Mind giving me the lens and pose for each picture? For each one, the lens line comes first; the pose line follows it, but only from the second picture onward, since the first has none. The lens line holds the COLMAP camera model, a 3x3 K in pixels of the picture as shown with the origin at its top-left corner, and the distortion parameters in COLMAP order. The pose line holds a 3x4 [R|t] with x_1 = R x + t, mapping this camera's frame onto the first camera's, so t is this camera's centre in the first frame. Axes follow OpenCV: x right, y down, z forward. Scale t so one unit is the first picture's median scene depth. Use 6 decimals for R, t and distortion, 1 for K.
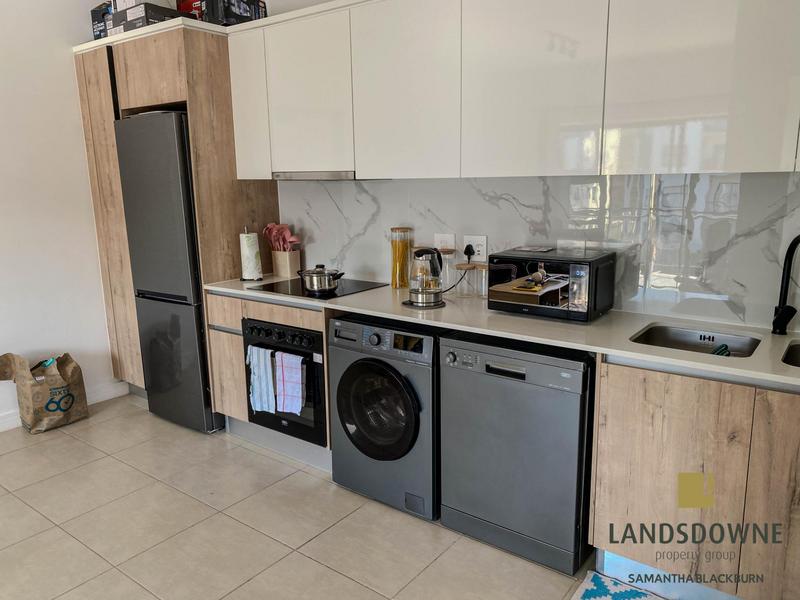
lens RADIAL K [[604.6, 0, 400.0], [0, 604.6, 300.0], [0, 0, 1]] dist [0.001688, -0.006612]
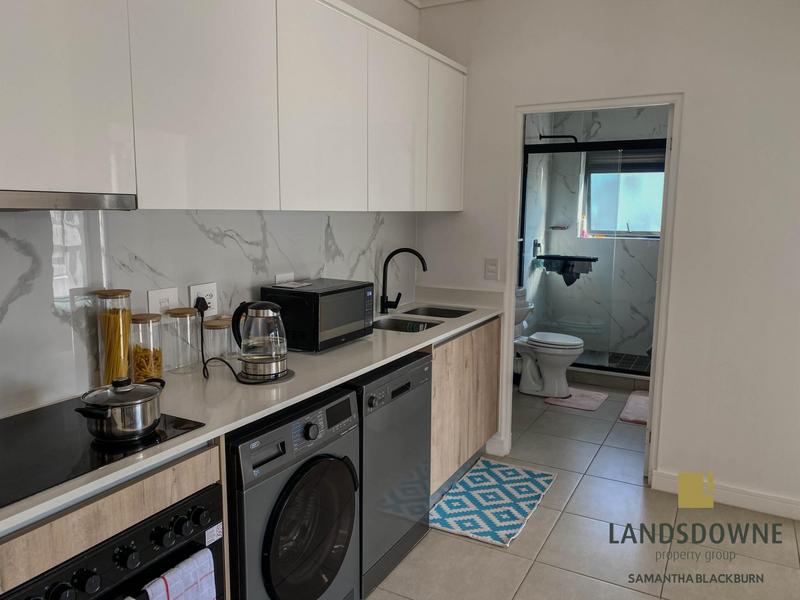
lens RADIAL K [[604.6, 0, 400.0], [0, 604.6, 300.0], [0, 0, 1]] dist [0.001688, -0.006612]
pose [[-0.182832, -0.126104, 0.975023, -0.698926], [0.185867, 0.969422, 0.160233, -0.171105], [-0.965415, 0.210520, -0.153803, 0.917807]]
